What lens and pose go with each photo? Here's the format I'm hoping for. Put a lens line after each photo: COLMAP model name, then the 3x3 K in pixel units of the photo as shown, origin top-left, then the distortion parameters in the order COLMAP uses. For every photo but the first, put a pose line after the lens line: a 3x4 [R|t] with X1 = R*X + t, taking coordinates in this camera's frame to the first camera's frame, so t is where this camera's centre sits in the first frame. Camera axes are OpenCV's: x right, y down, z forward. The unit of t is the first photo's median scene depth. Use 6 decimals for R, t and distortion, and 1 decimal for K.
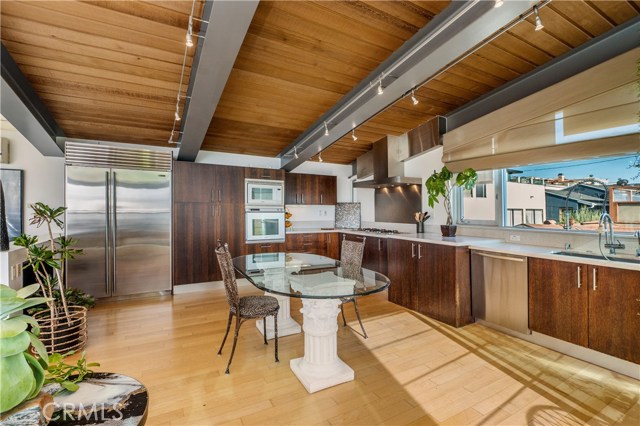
lens RADIAL K [[301.6, 0, 320.0], [0, 301.6, 213.0], [0, 0, 1]] dist [0.024843, -0.000002]
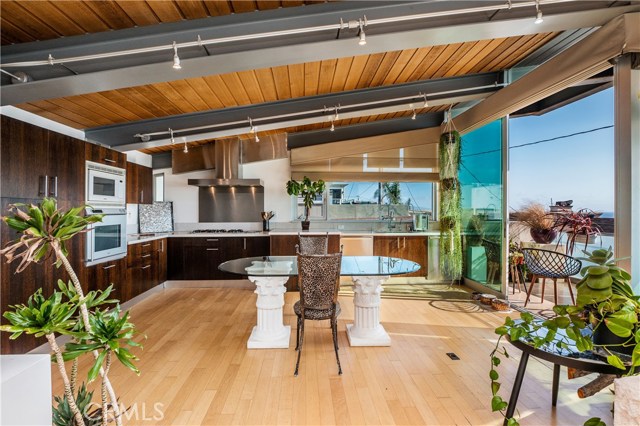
lens RADIAL K [[304.4, 0, 320.0], [0, 304.4, 213.0], [0, 0, 1]] dist [0.020159, -0.000155]
pose [[0.439534, -0.018458, 0.898036, -0.610489], [0.009339, 0.999829, 0.015979, -0.013531], [-0.898177, 0.001364, 0.439632, 0.305517]]
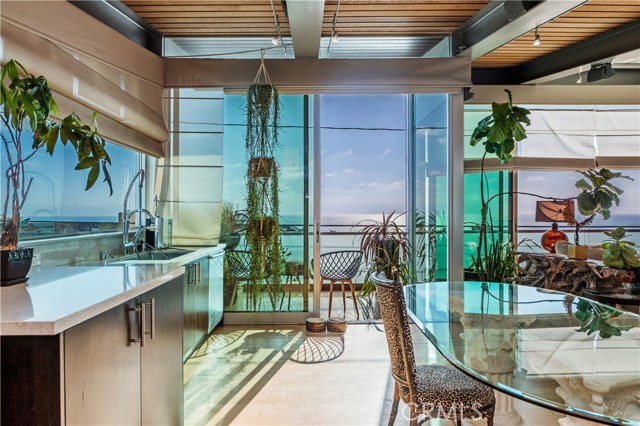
lens RADIAL K [[397.1, 0, 320.0], [0, 397.1, 213.0], [0, 0, 1]] dist [-0.002010, -0.000561]
pose [[-0.882641, -0.004037, 0.470029, -0.012933], [0.001085, 0.999943, 0.010626, 0.001210], [-0.470046, 0.009889, -0.882587, 1.015859]]
